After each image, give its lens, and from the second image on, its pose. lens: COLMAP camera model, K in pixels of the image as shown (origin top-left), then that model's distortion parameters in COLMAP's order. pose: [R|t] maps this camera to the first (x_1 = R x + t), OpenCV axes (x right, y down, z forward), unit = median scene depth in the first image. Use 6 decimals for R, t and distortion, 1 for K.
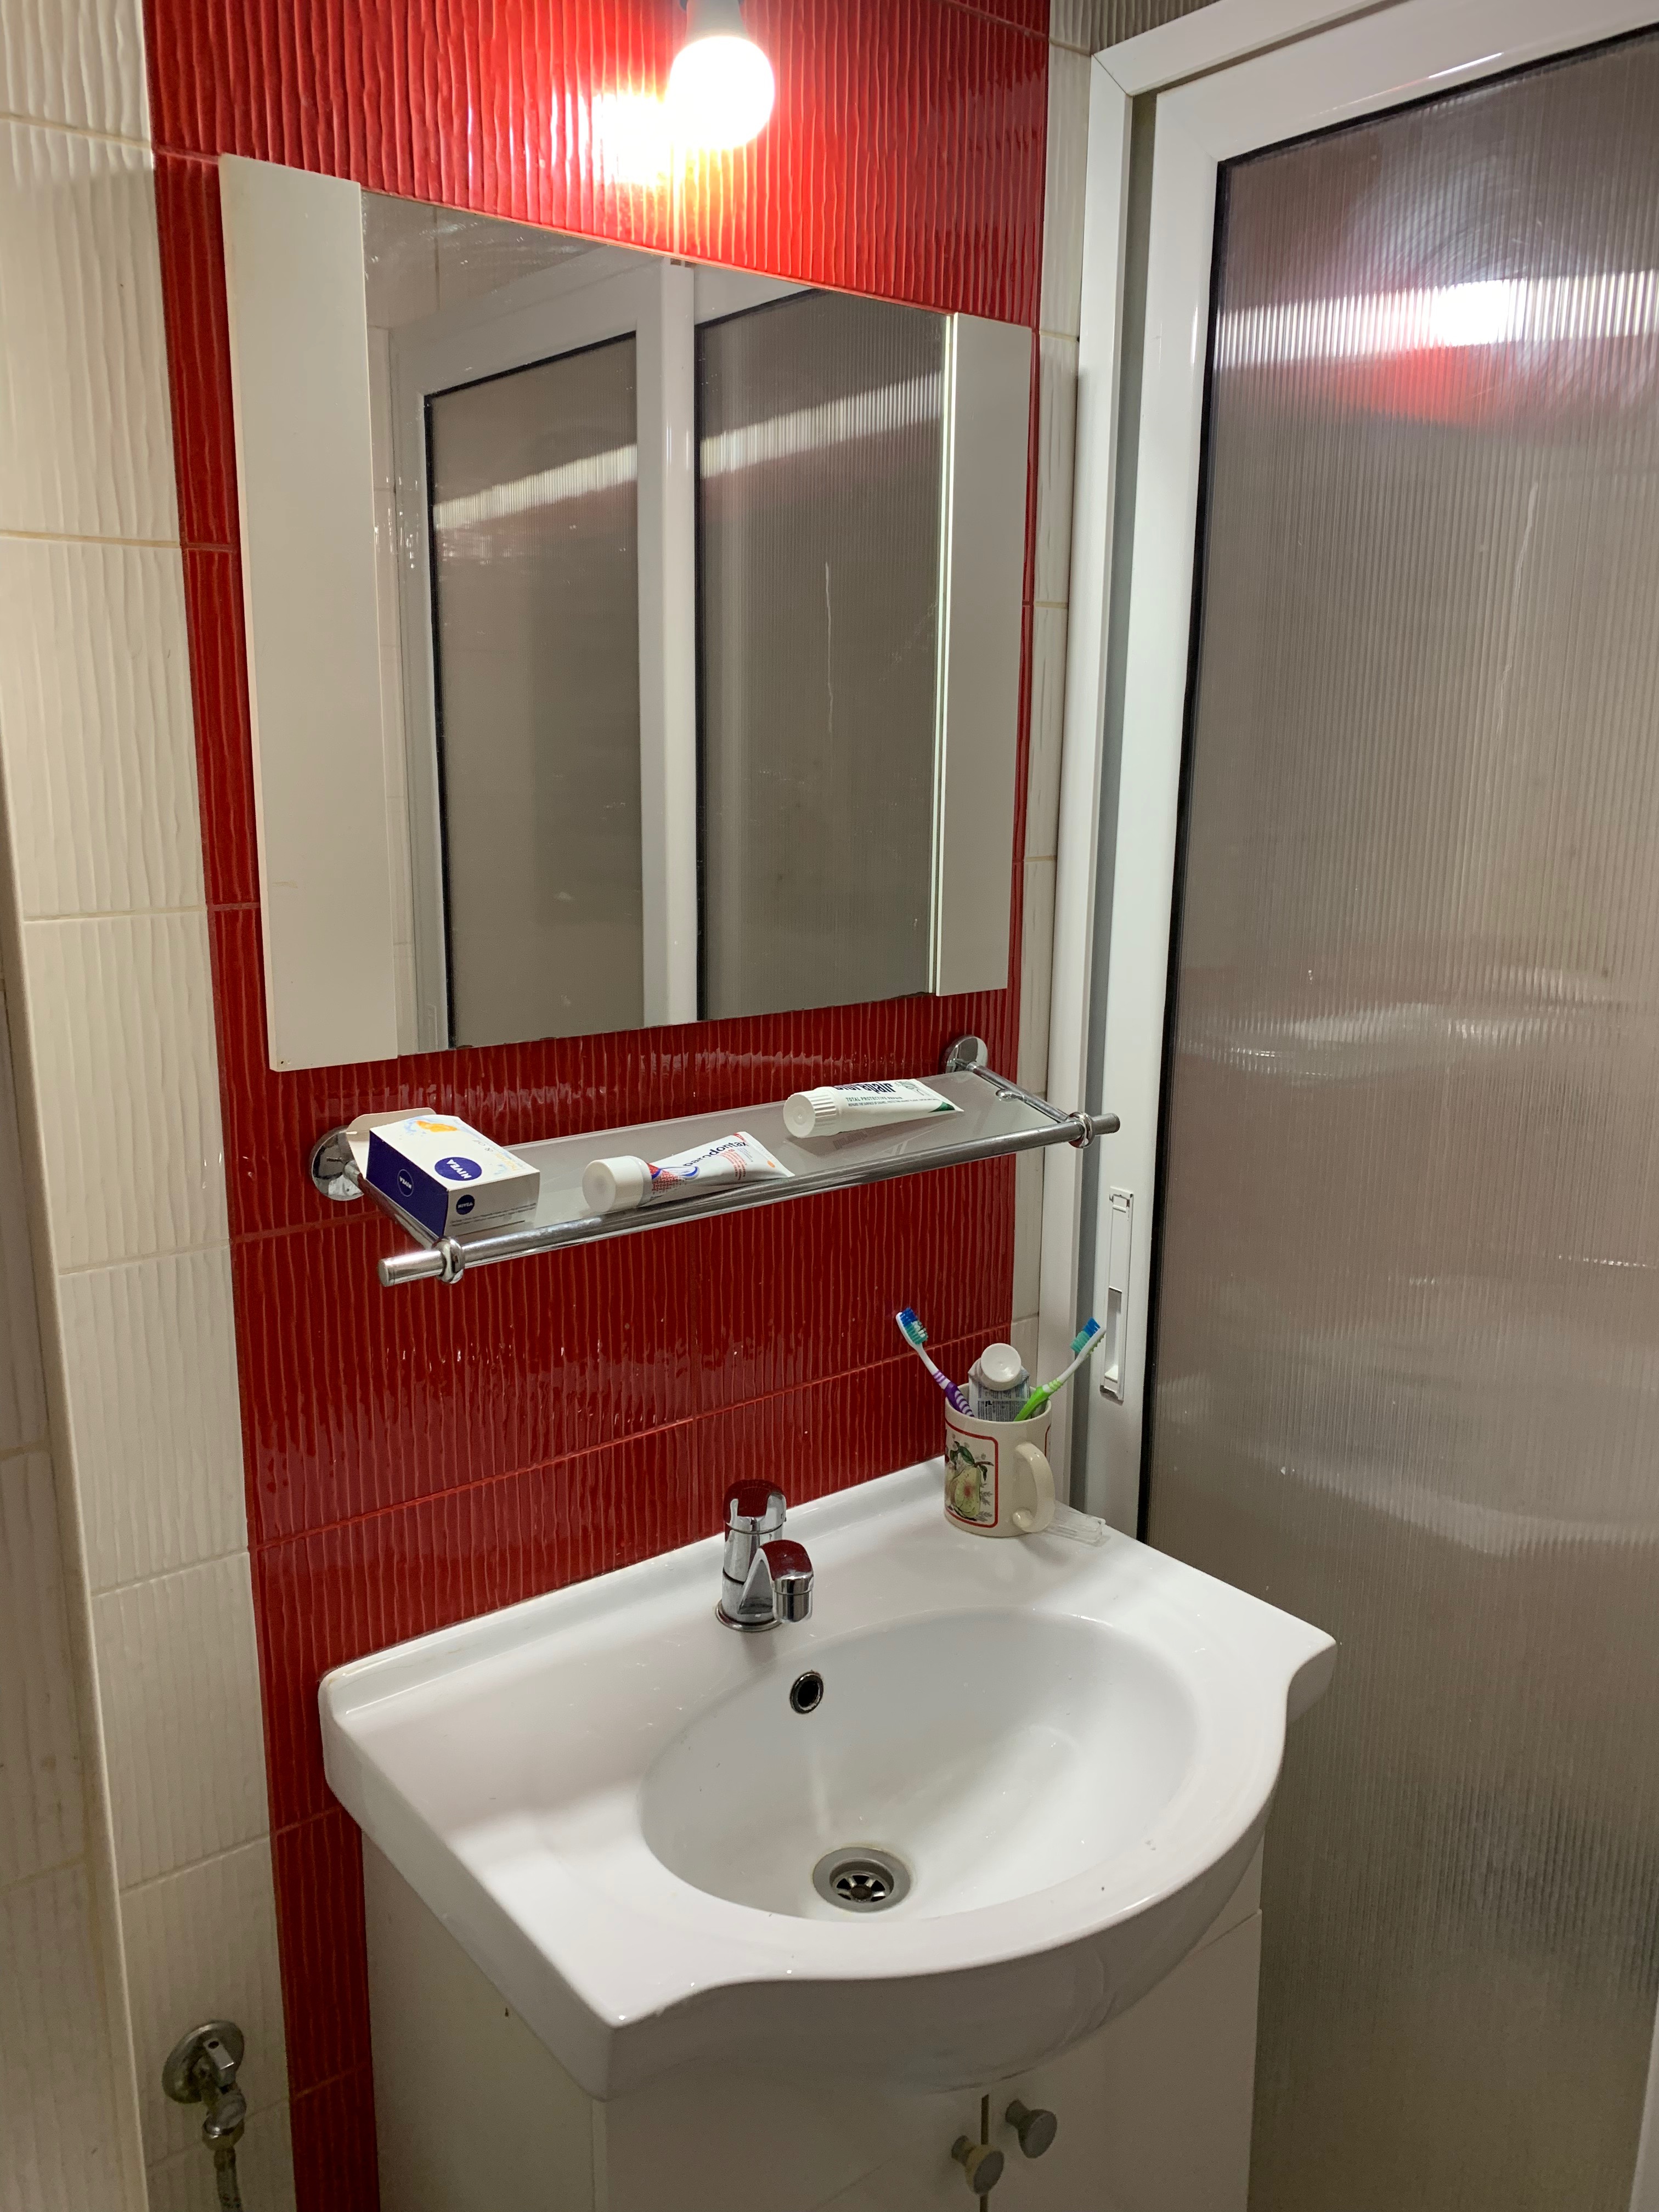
lens RADIAL K [[1684.1, 0, 833.1], [0, 1684.1, 1095.7], [0, 0, 1]] dist [0.026666, -0.021373]
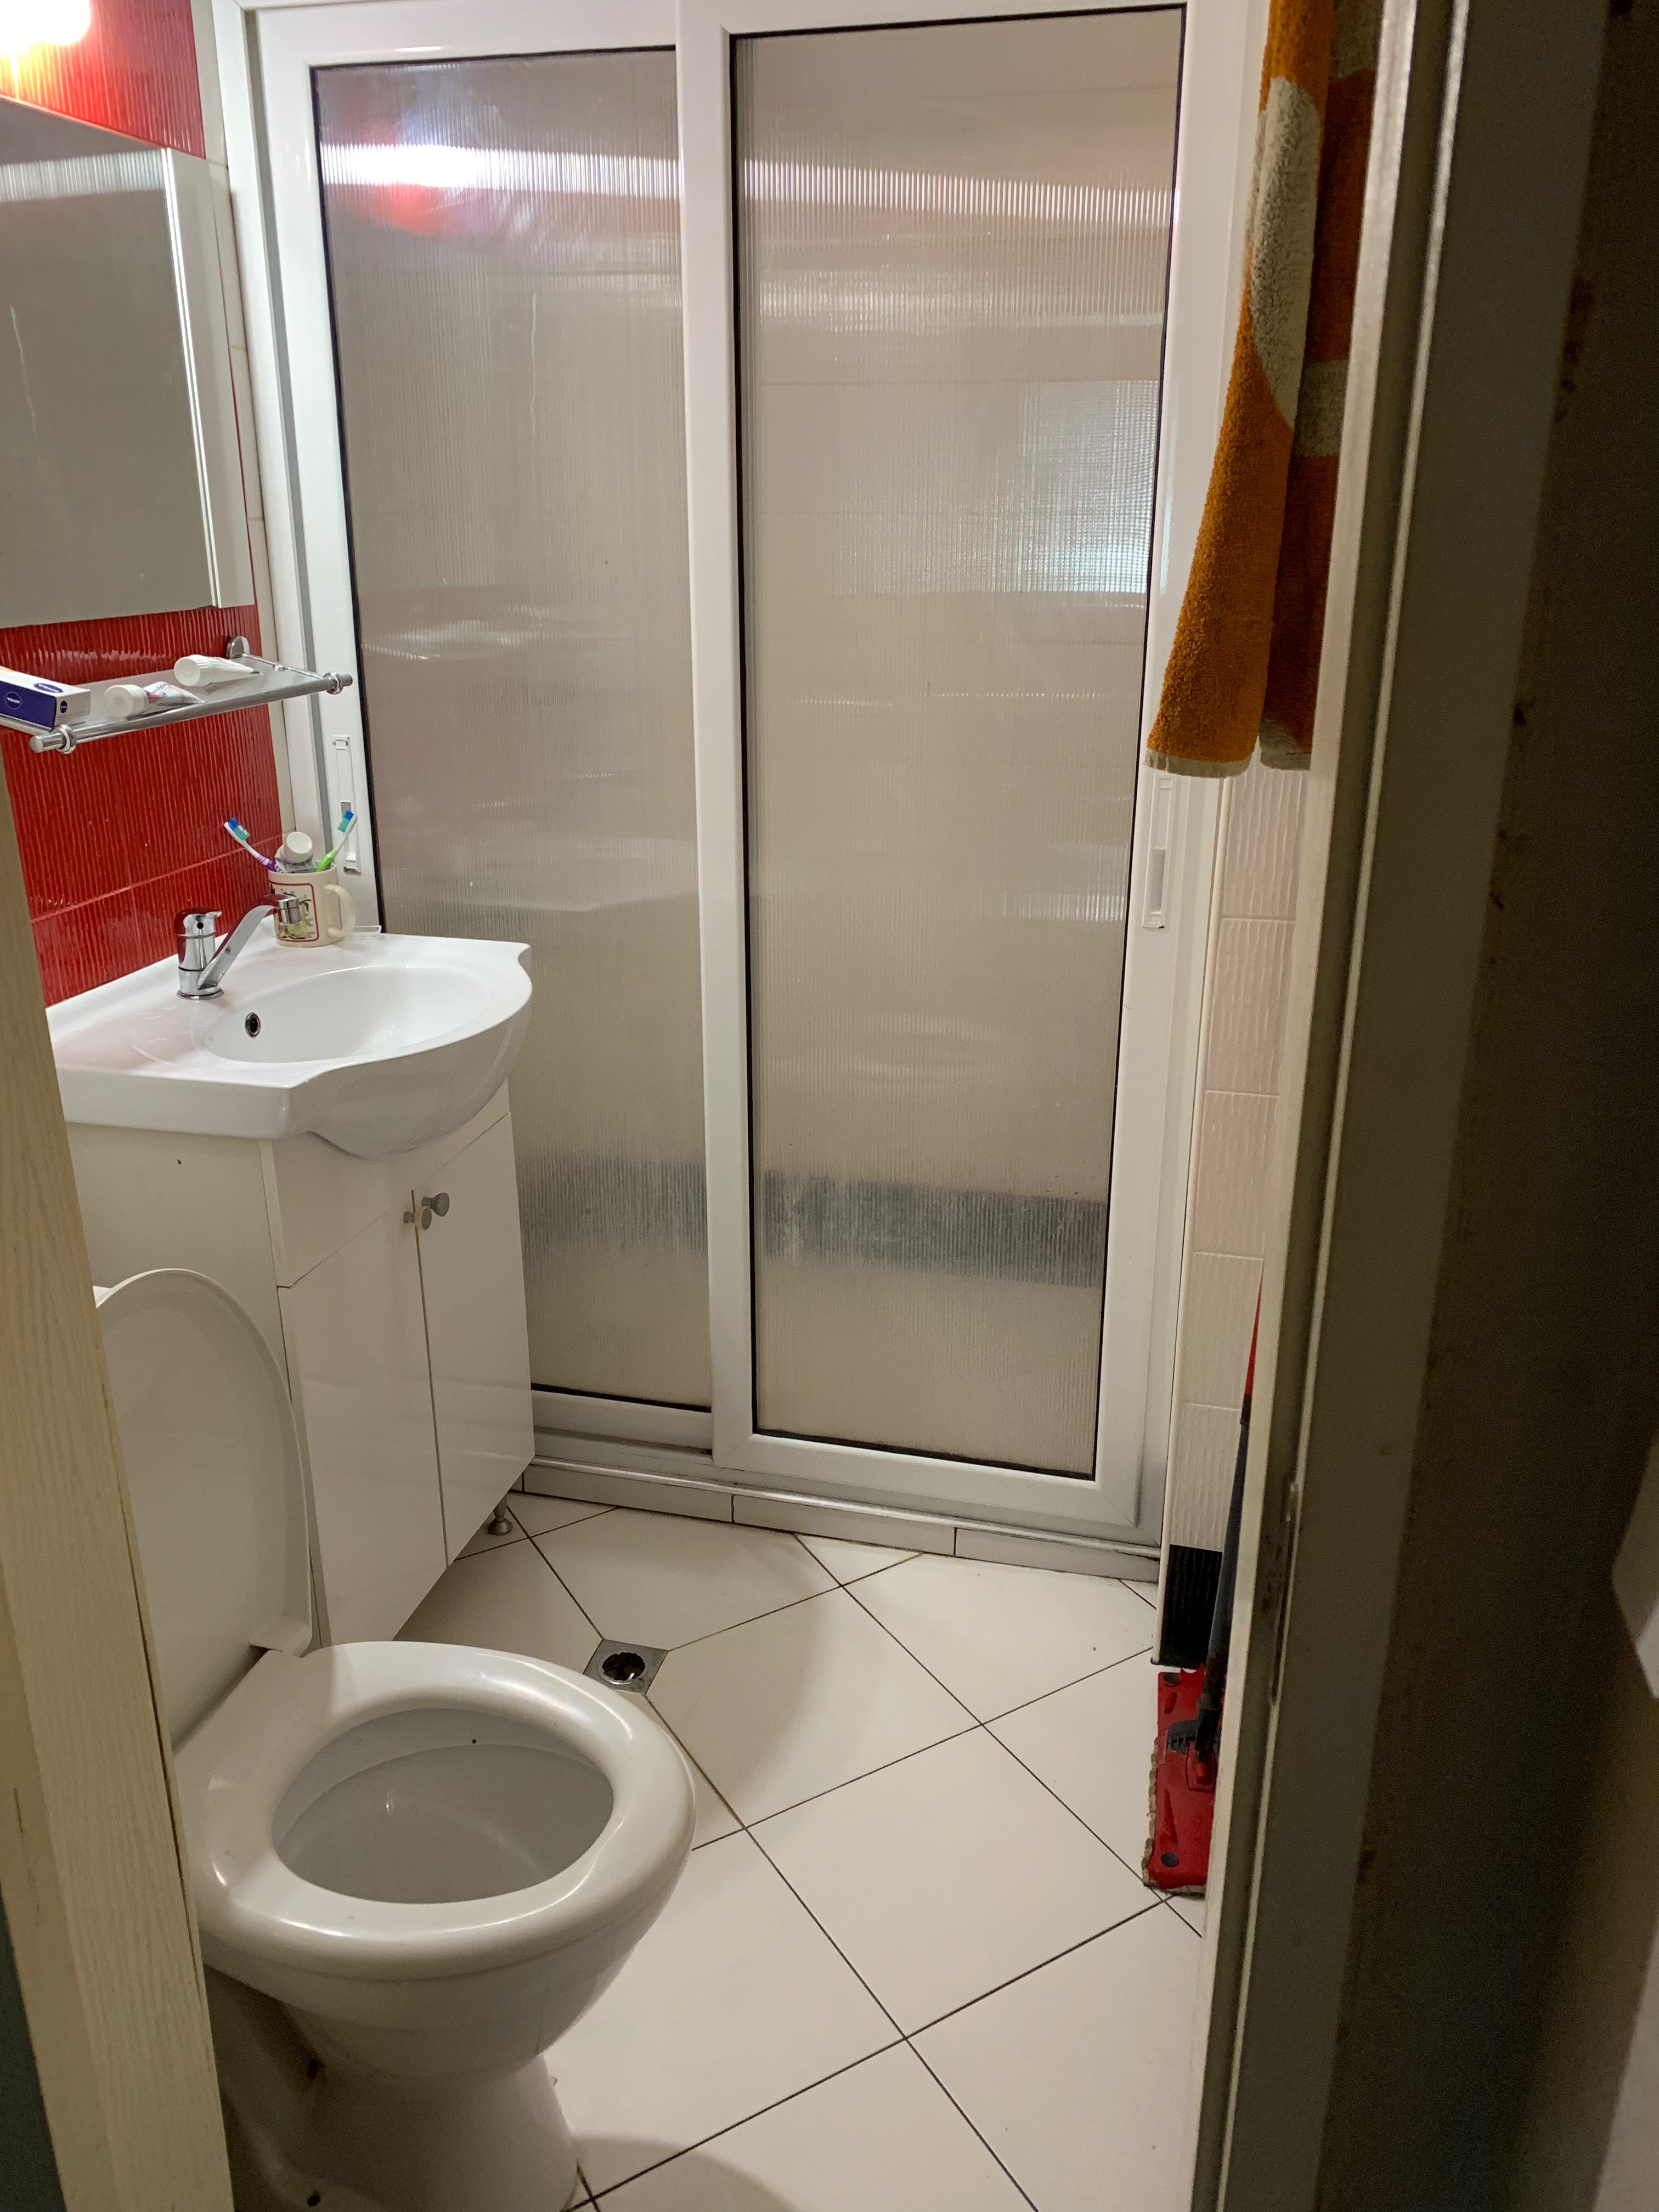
lens RADIAL K [[1684.1, 0, 816.1], [0, 1684.1, 1100.4], [0, 0, 1]] dist [0.026666, -0.021373]
pose [[0.794558, -0.209229, 0.570000, -0.489331], [0.130647, 0.975678, 0.176024, 0.182387], [-0.592966, -0.065393, 0.802568, -0.618196]]
